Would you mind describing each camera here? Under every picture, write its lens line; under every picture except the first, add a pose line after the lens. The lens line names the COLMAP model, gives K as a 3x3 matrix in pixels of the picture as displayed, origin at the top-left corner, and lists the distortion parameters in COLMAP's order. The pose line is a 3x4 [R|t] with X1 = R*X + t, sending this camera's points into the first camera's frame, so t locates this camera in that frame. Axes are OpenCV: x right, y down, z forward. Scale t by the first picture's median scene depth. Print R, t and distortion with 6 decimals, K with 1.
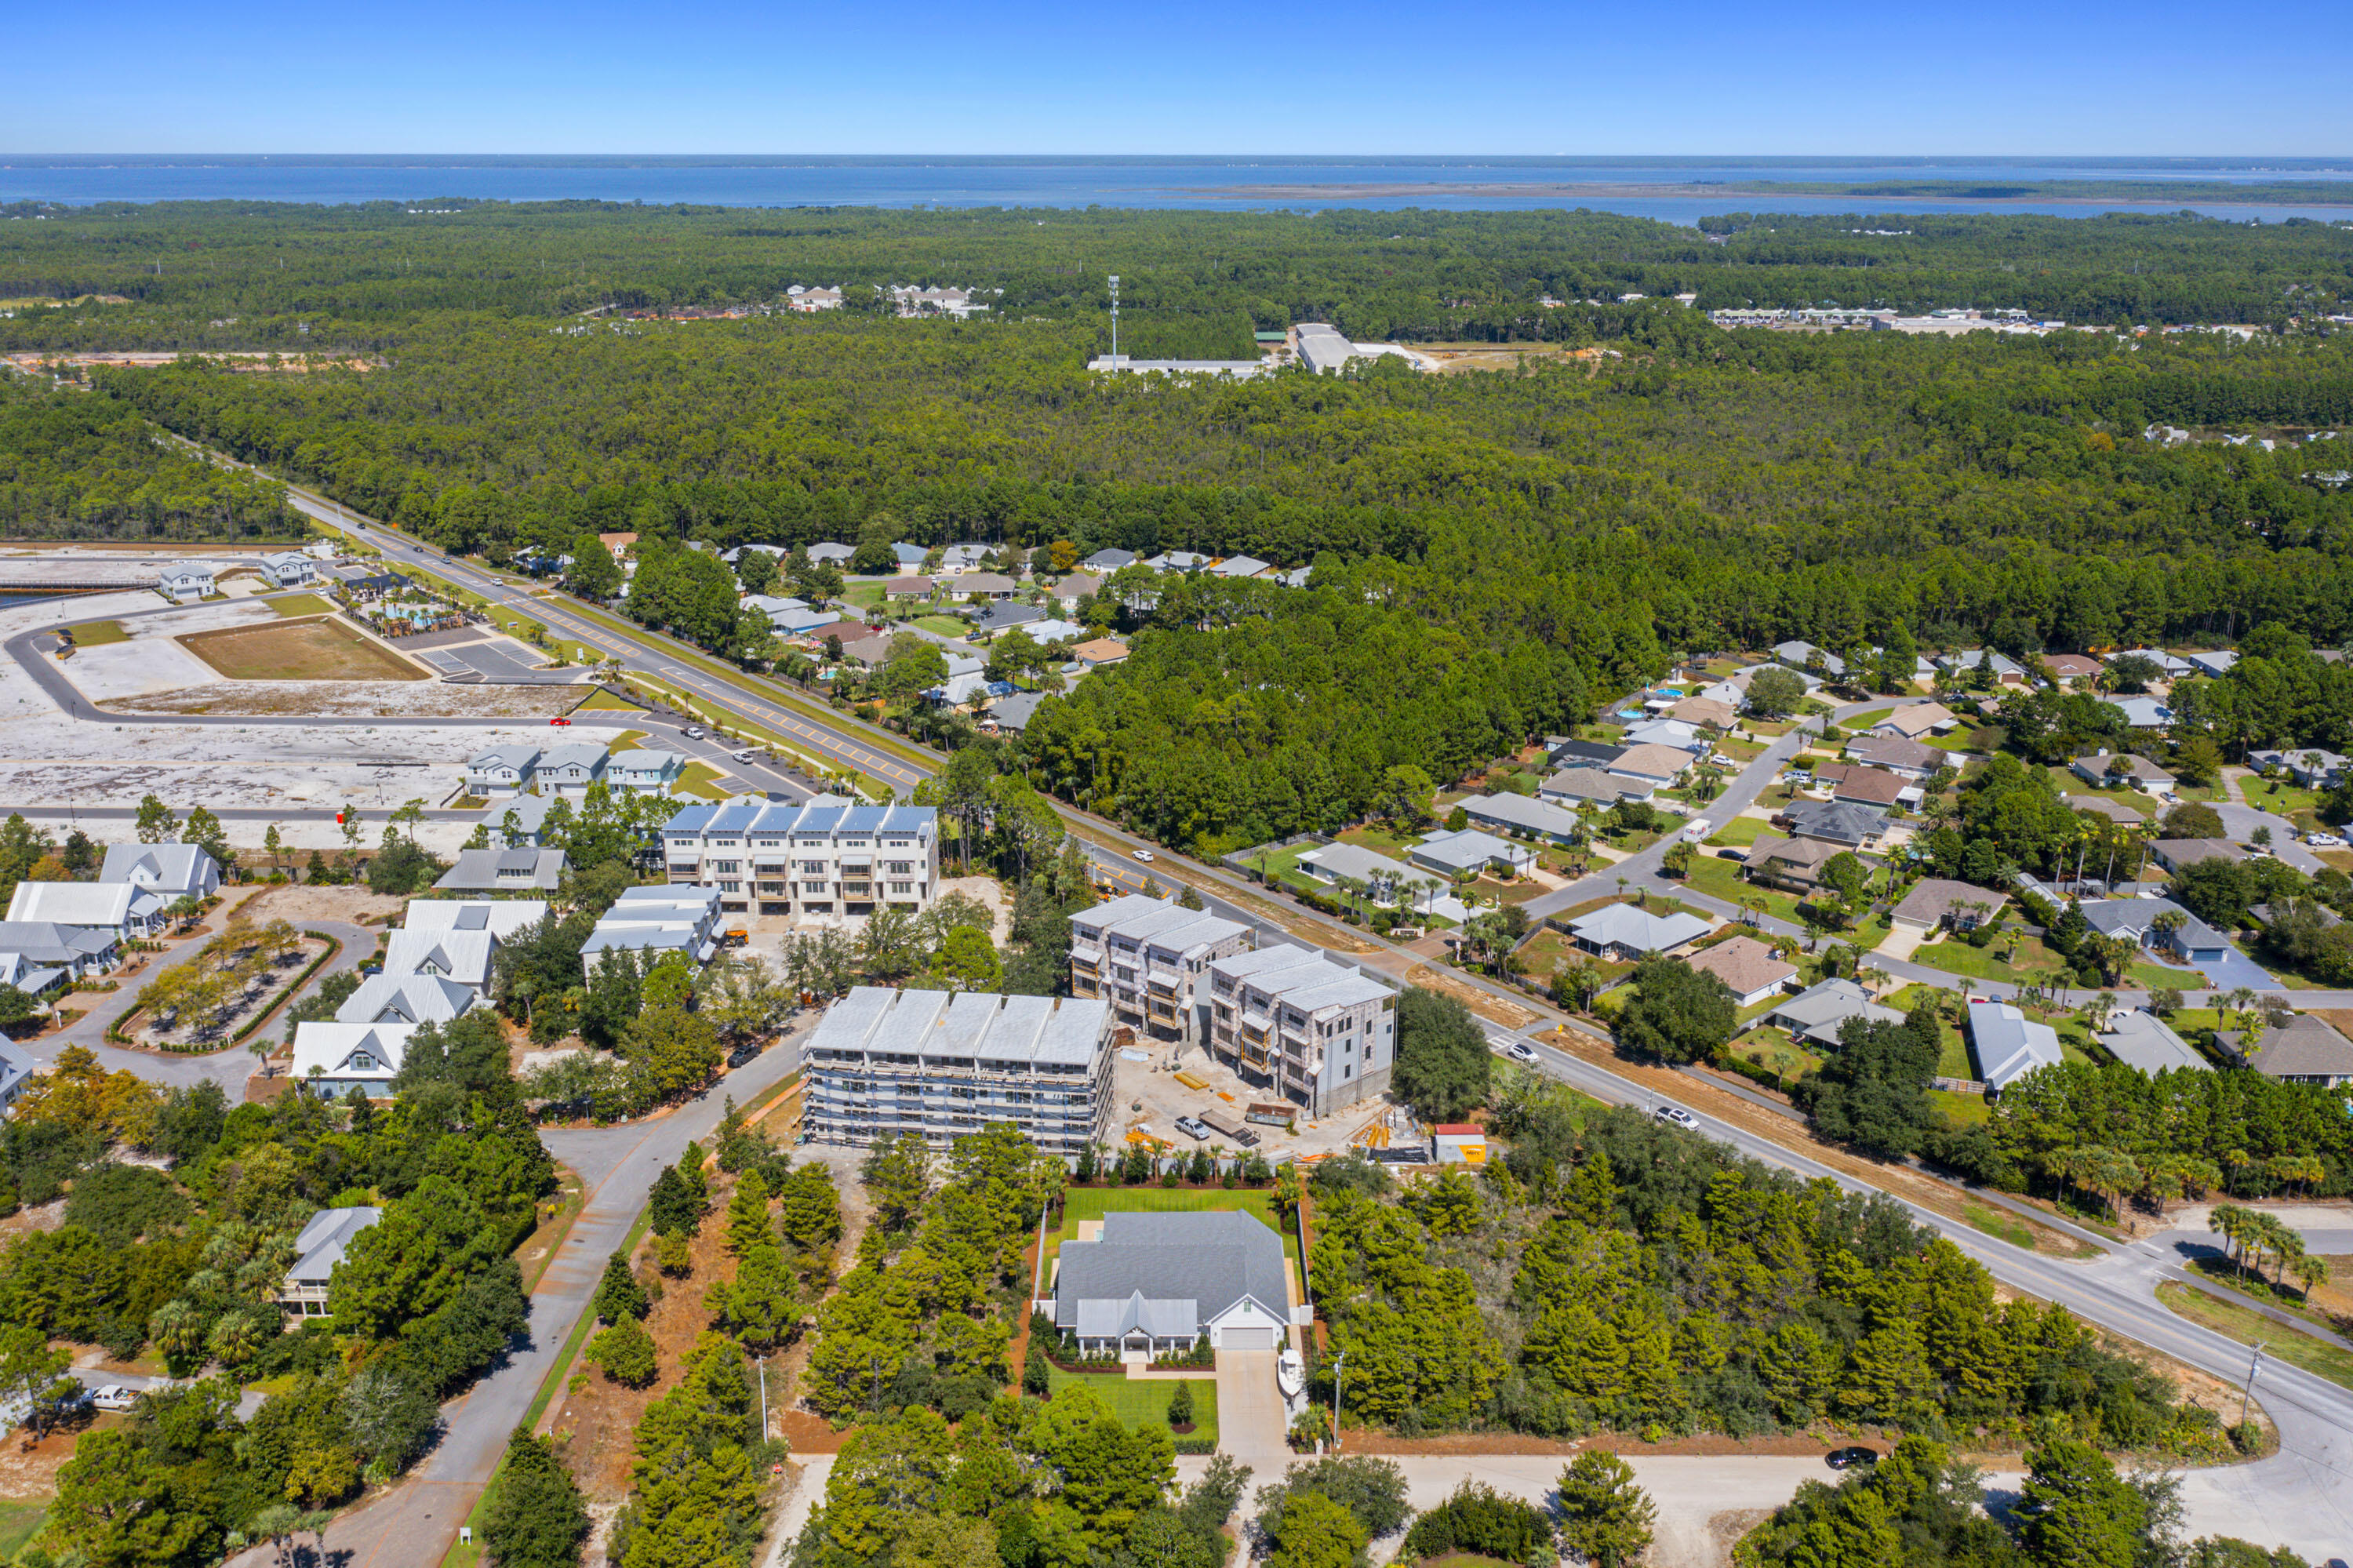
lens RADIAL K [[1927.1, 0, 1170.9], [0, 1927.1, 781.8], [0, 0, 1]] dist [-0.017839, 0.010763]
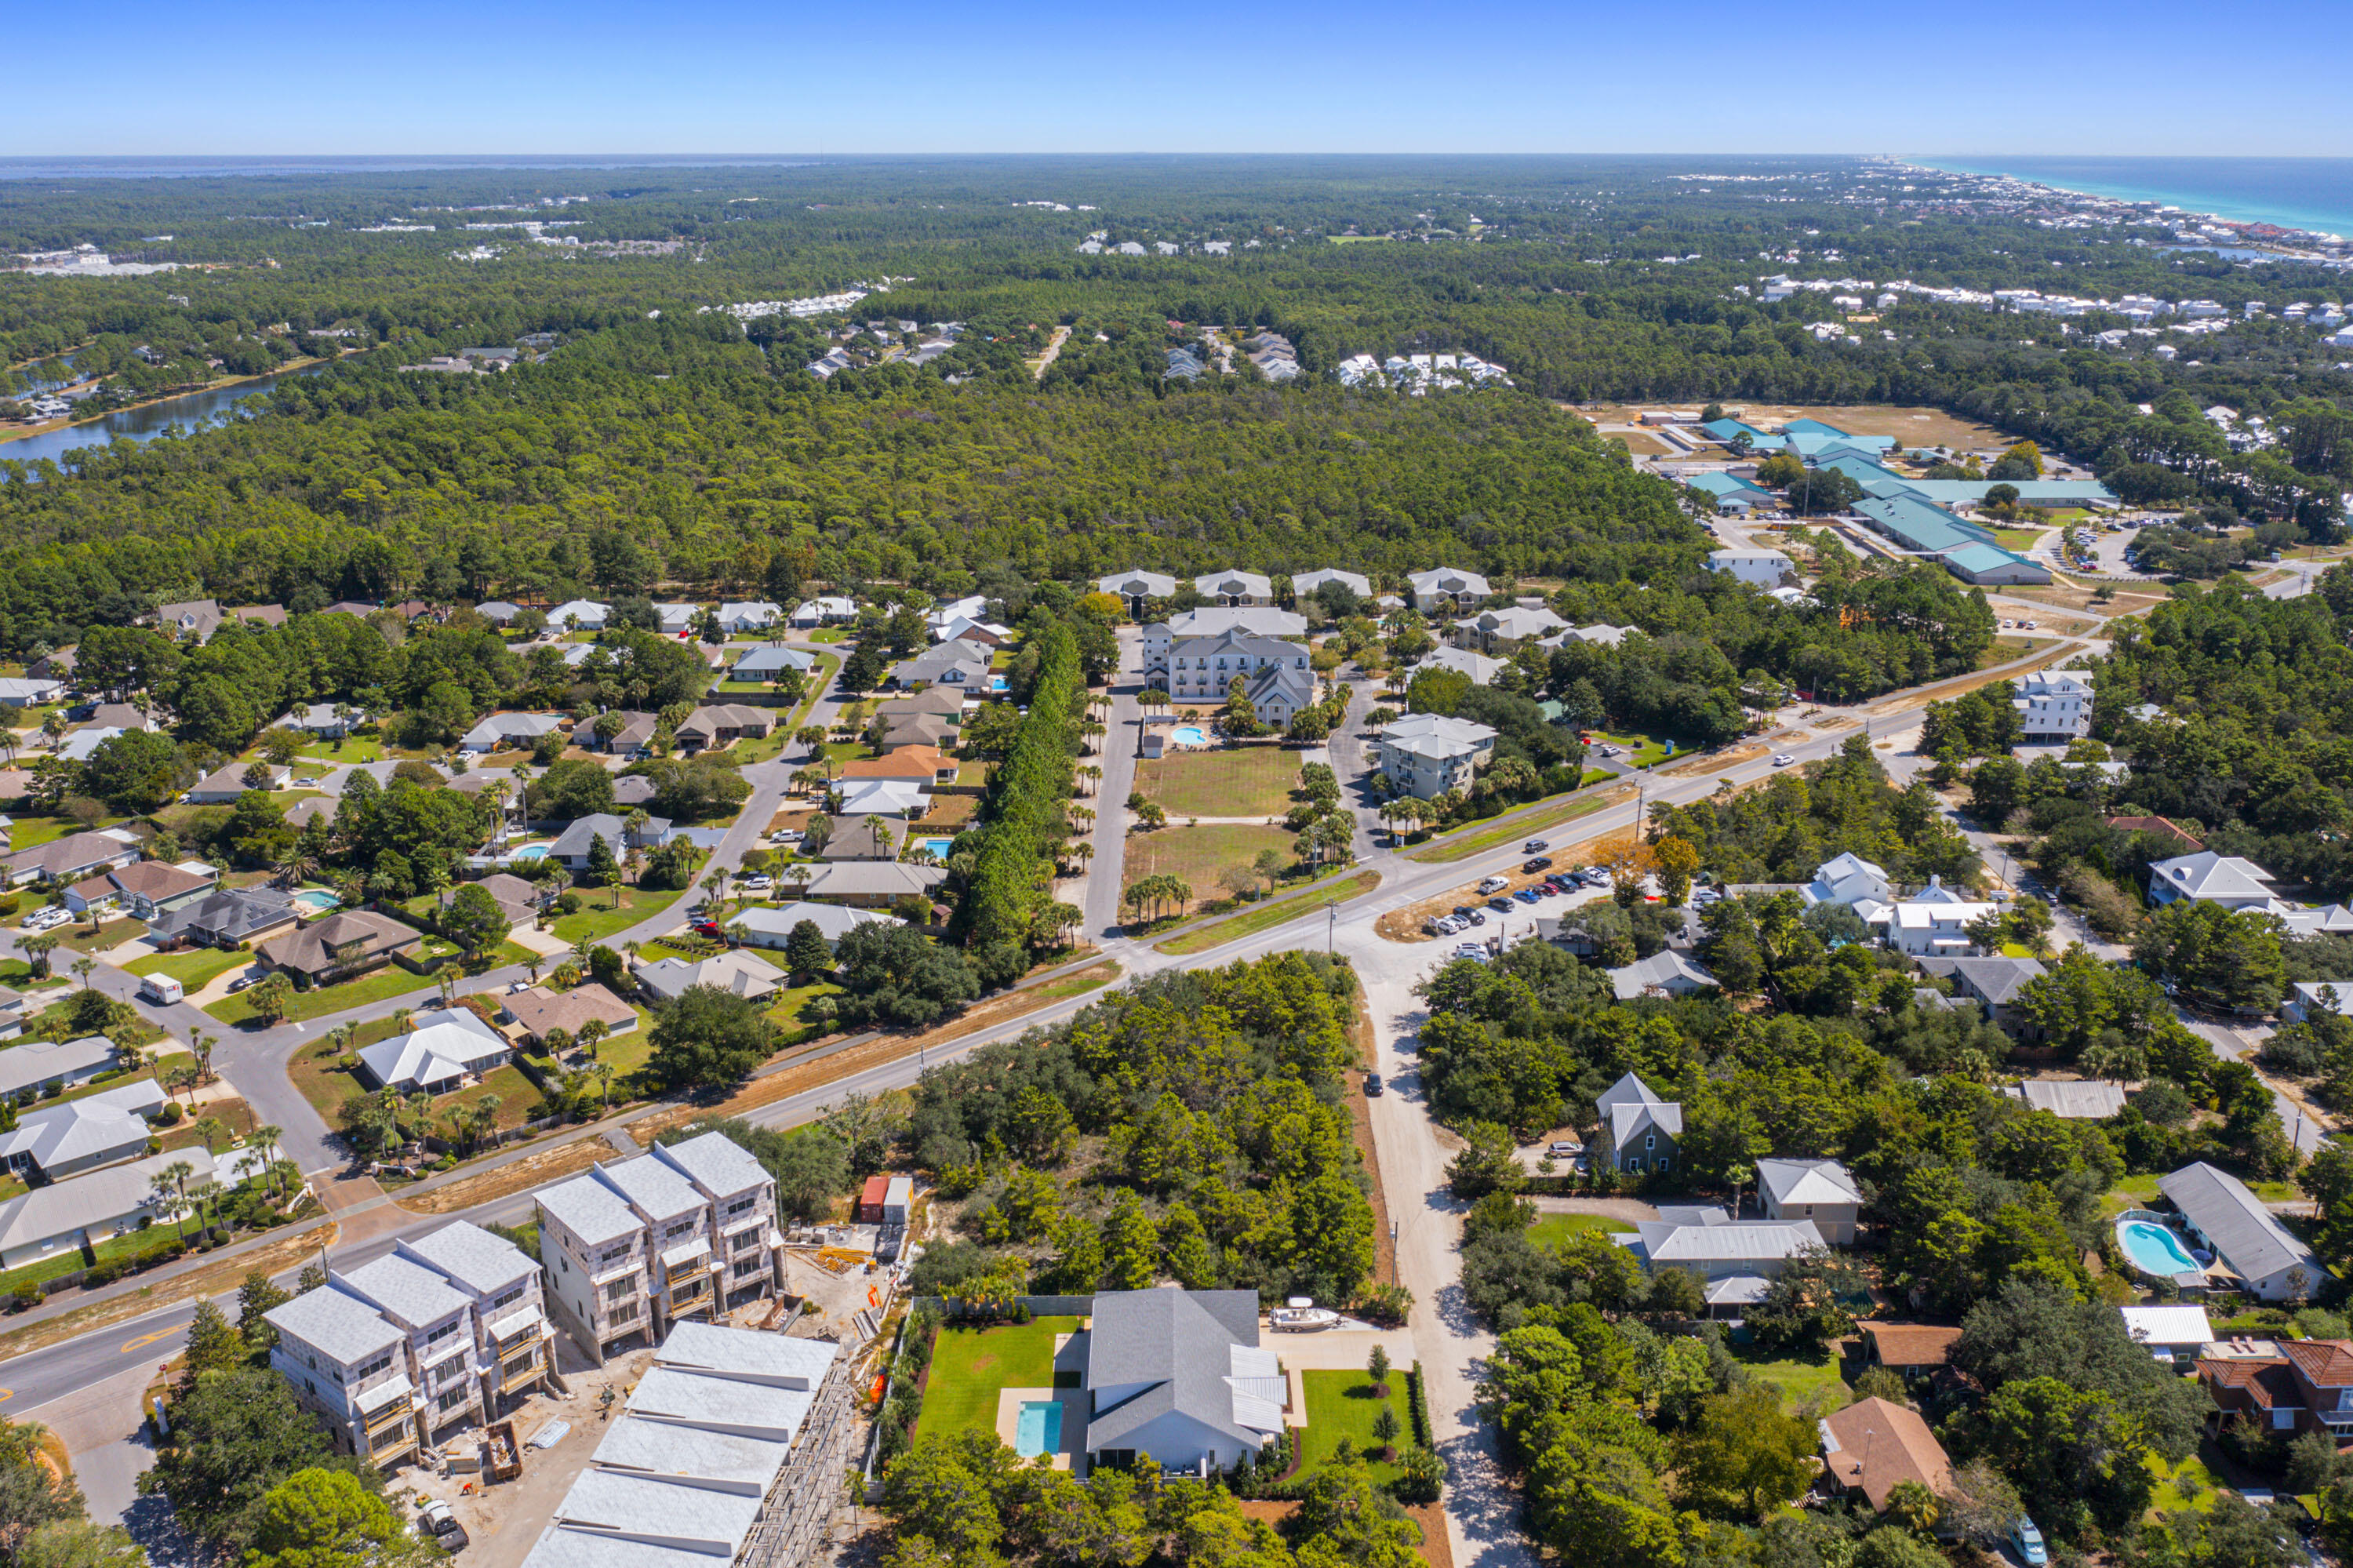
lens RADIAL K [[1927.1, 0, 1170.9], [0, 1927.1, 781.8], [0, 0, 1]] dist [-0.017839, 0.010763]
pose [[-0.032230, -0.308049, 0.950825, -0.668217], [0.308582, 0.901776, 0.302618, -0.231496], [-0.950652, 0.303160, 0.065994, 0.724414]]
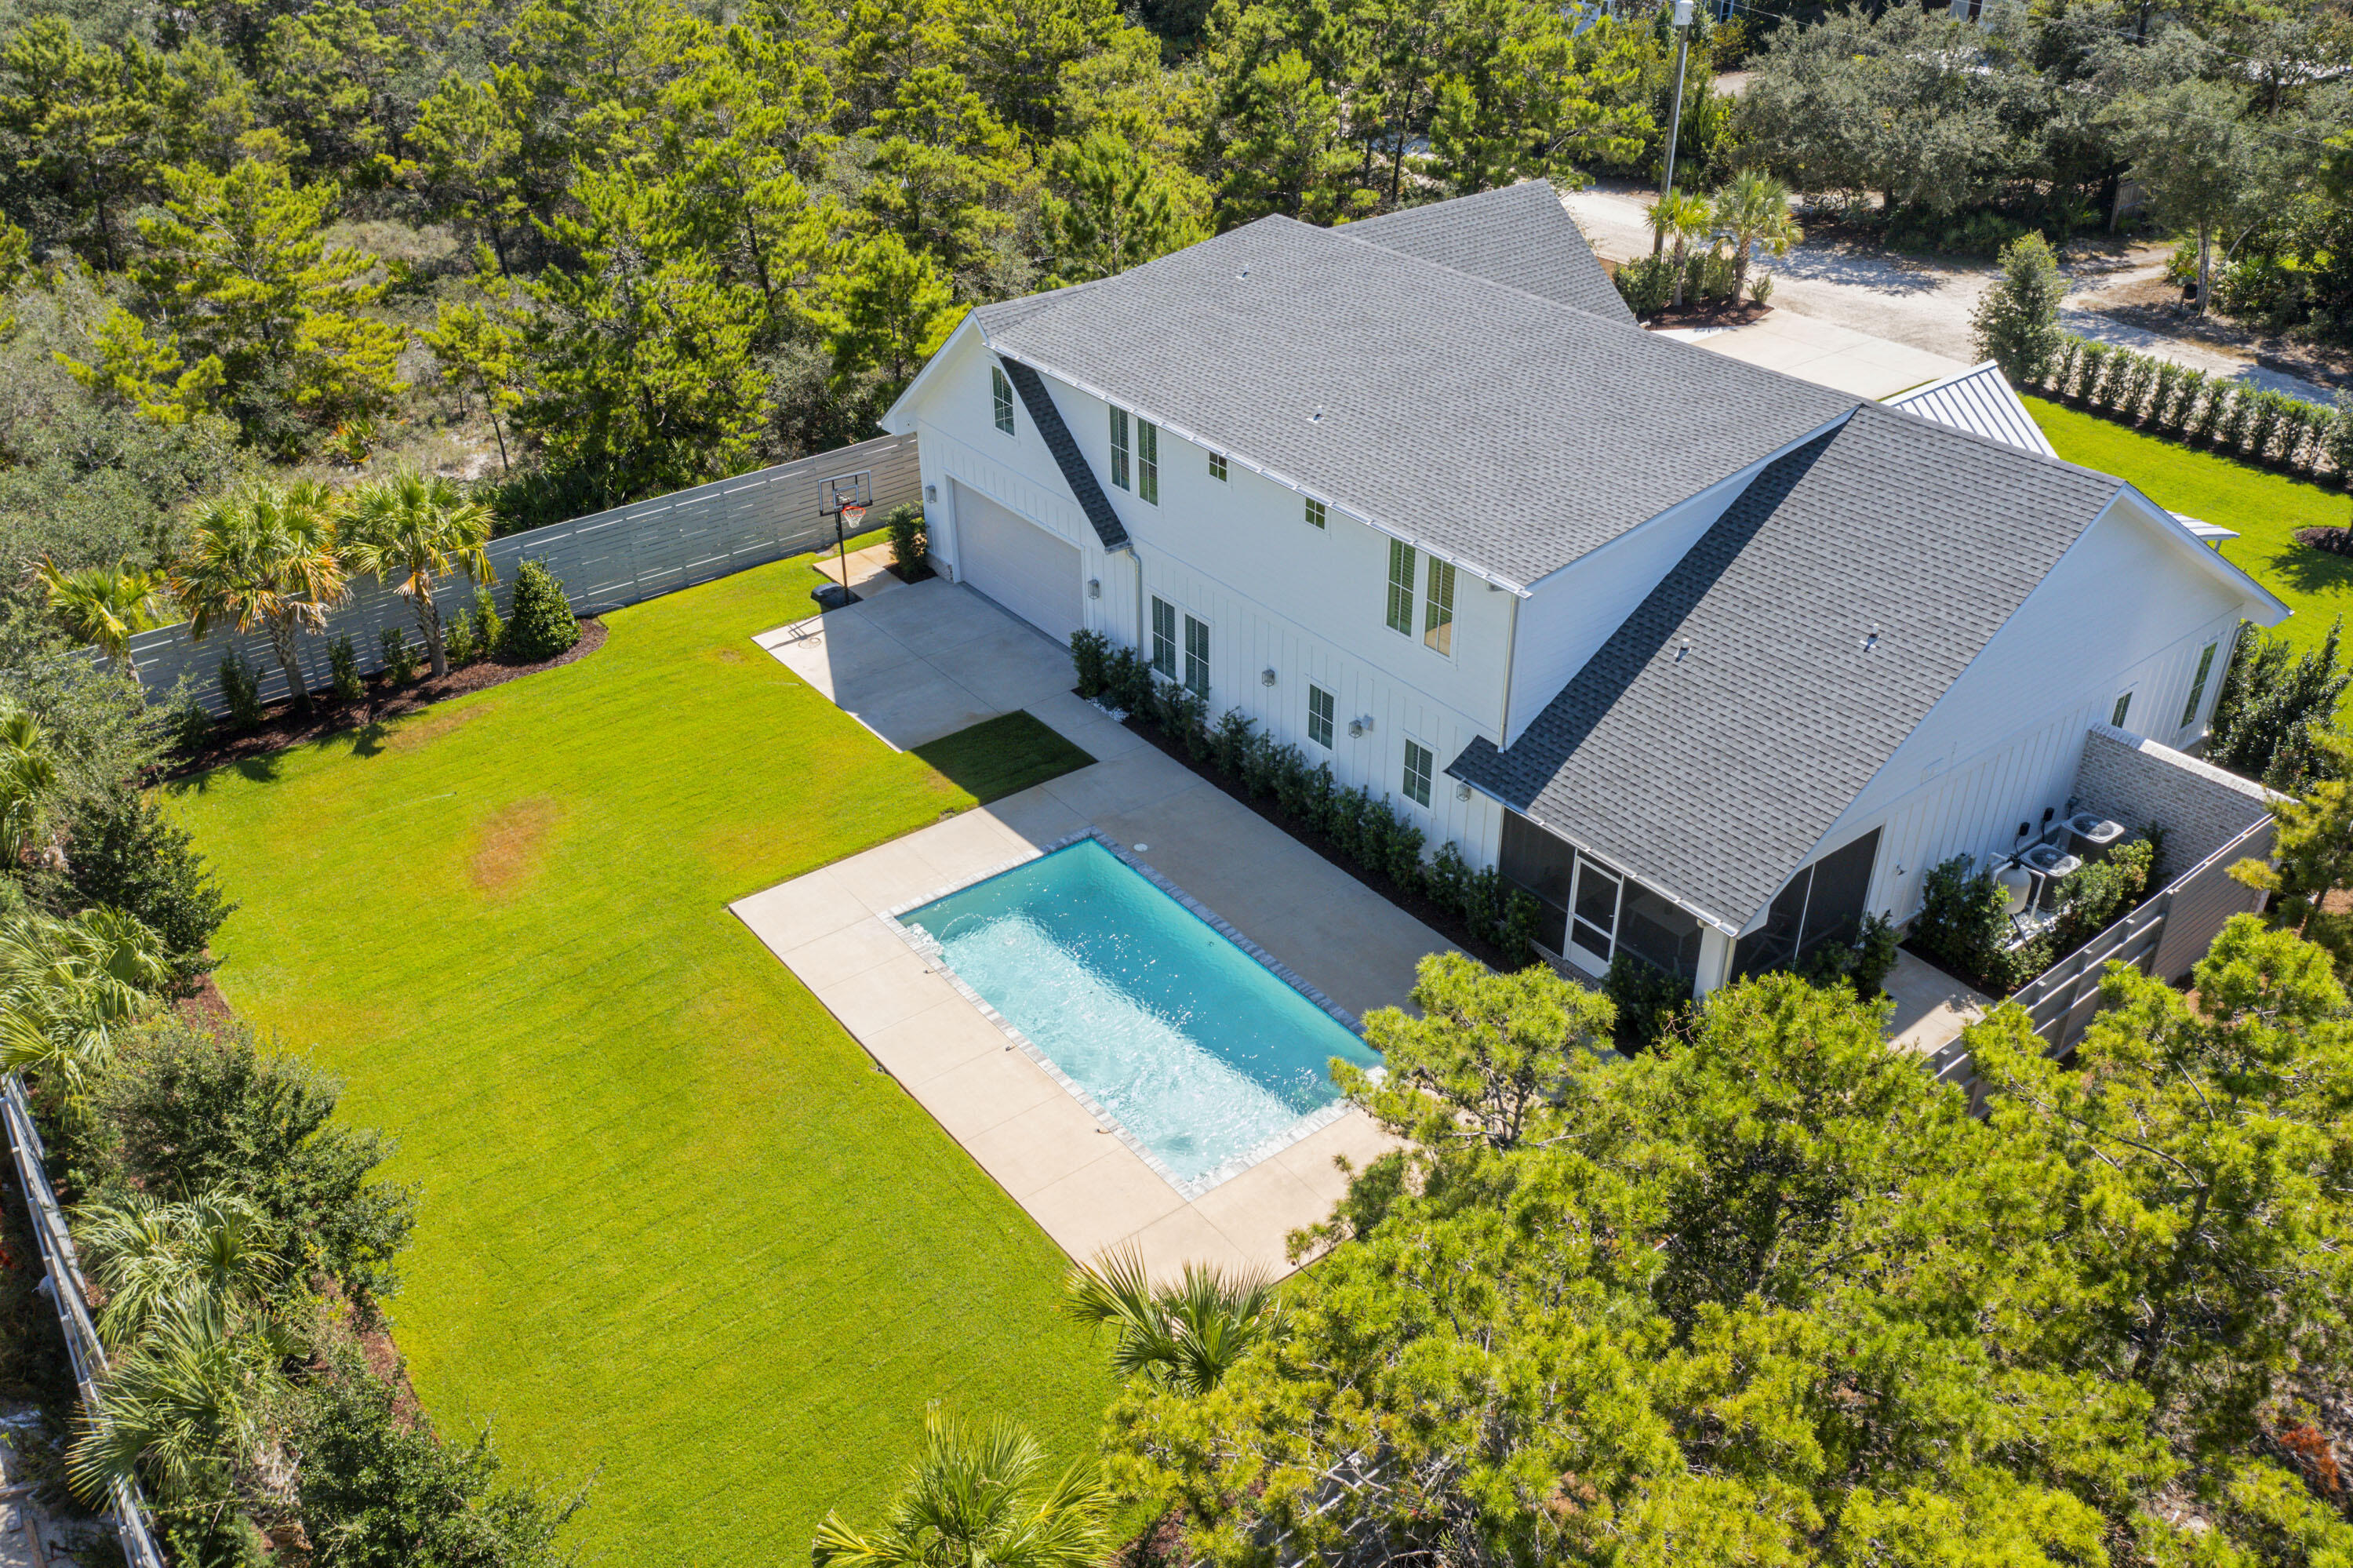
lens RADIAL K [[1824.5, 0, 1176.5], [0, 1824.5, 784.0], [0, 0, 1]] dist [-0.029015, 0.003141]
pose [[-0.620407, -0.414251, 0.665951, -0.131027], [0.247900, 0.702011, 0.667628, 0.103226], [-0.744070, 0.579290, -0.332840, 0.919543]]
